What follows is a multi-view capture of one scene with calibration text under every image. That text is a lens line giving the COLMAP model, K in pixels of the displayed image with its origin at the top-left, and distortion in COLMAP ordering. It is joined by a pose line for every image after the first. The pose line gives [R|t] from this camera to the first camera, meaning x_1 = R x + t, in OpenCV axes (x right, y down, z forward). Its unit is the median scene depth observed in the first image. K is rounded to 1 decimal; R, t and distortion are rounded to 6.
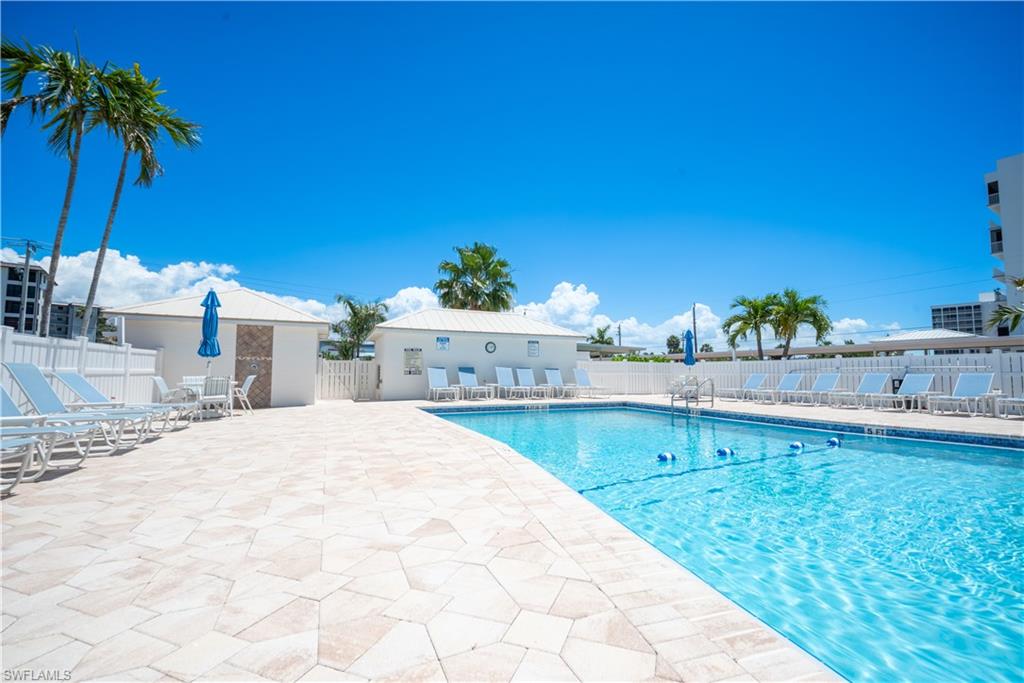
lens RADIAL K [[411.4, 0, 512.0], [0, 411.4, 341.5], [0, 0, 1]] dist [0.001373, 0.000061]
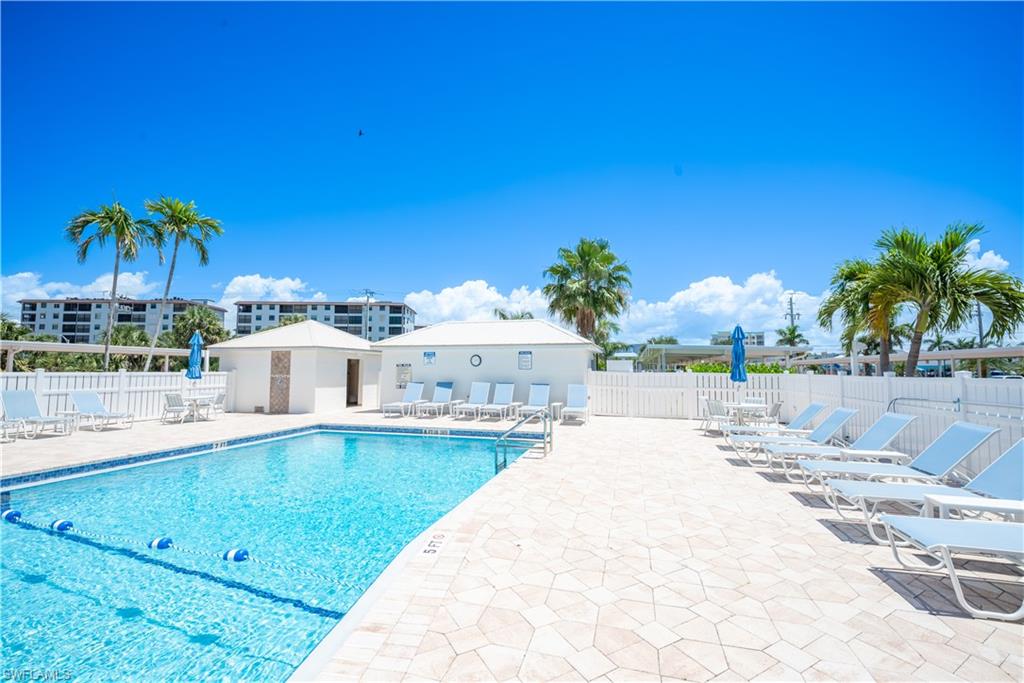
lens RADIAL K [[406.9, 0, 512.0], [0, 406.9, 341.5], [0, 0, 1]] dist [-0.001373, -0.000064]
pose [[0.823386, -0.044216, -0.565756, 0.575197], [0.047548, 0.998830, -0.008862, -0.017890], [0.565486, -0.019603, 0.824525, 0.280344]]
